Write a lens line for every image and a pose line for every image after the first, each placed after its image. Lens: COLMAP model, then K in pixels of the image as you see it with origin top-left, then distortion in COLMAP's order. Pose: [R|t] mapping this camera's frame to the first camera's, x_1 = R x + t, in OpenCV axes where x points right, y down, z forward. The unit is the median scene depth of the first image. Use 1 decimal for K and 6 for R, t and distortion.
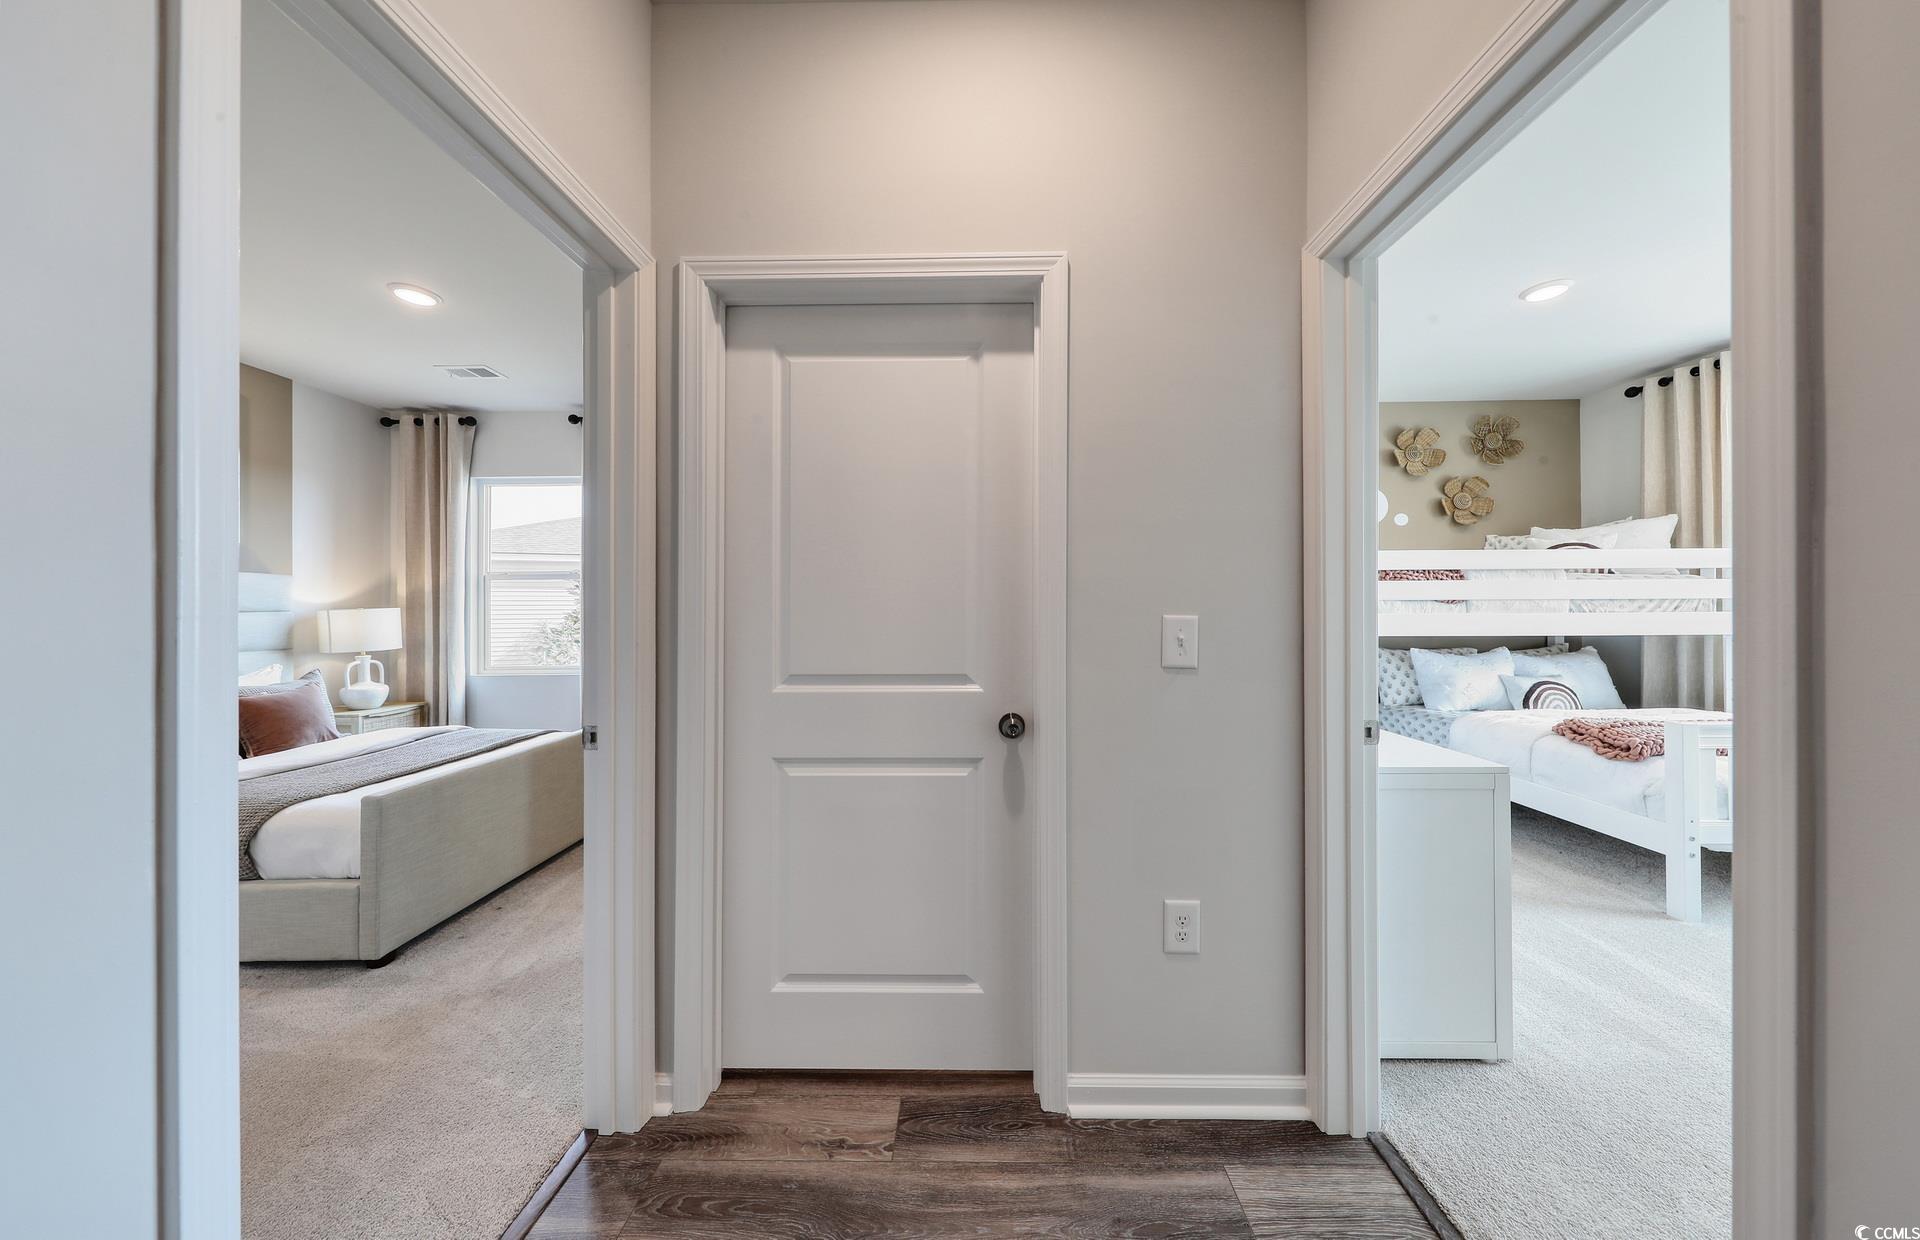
lens RADIAL K [[624.8, 0, 985.6], [0, 624.8, 604.5], [0, 0, 1]] dist [-0.000873, 0.000026]
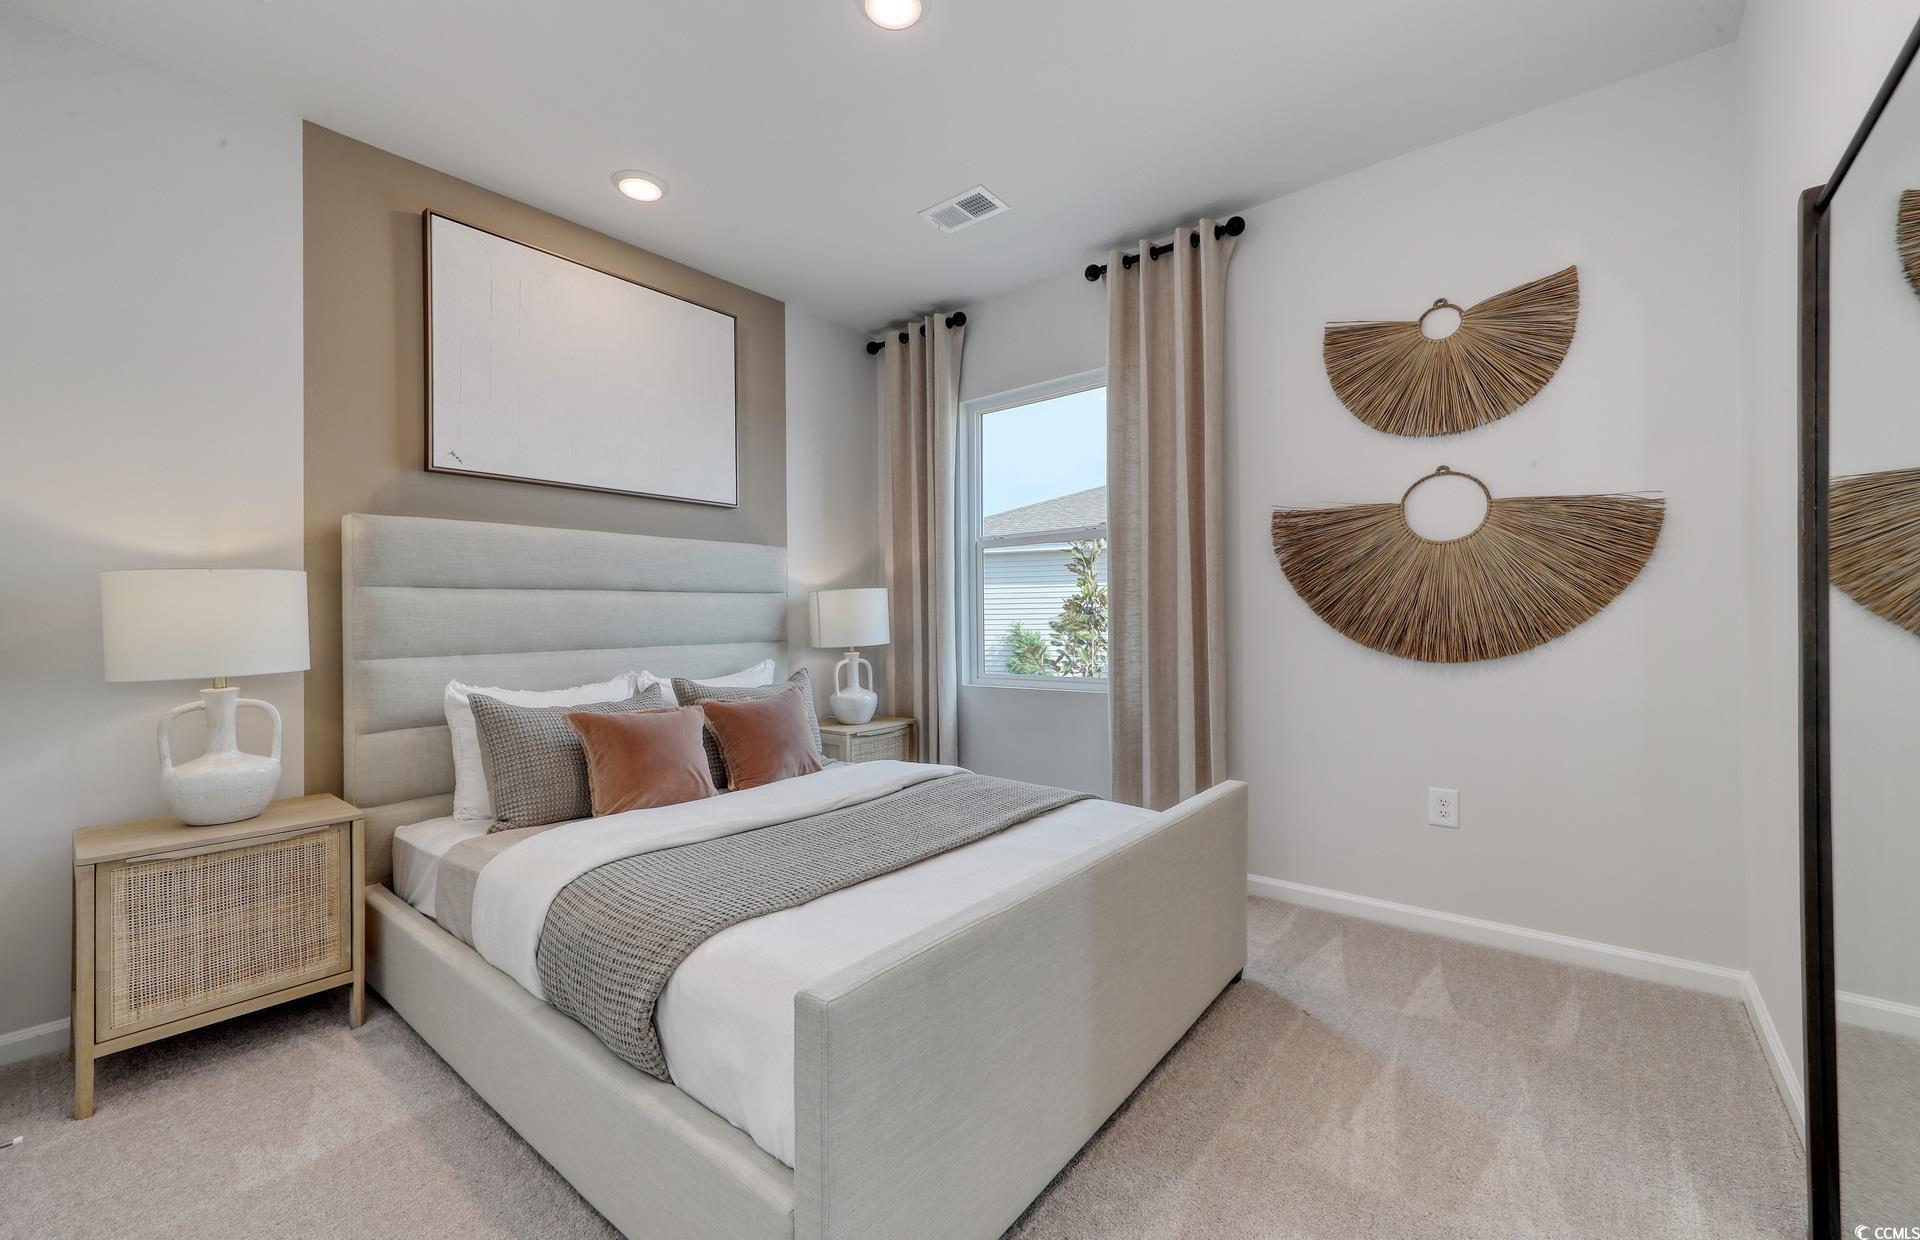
lens RADIAL K [[767.6, 0, 955.0], [0, 767.6, 620.1], [0, 0, 1]] dist [0.003309, 0.000149]
pose [[0.778313, -0.000850, -0.627876, -0.321416], [0.009583, 0.999899, 0.010526, 0.034613], [0.627803, -0.014209, 0.778242, 0.360363]]
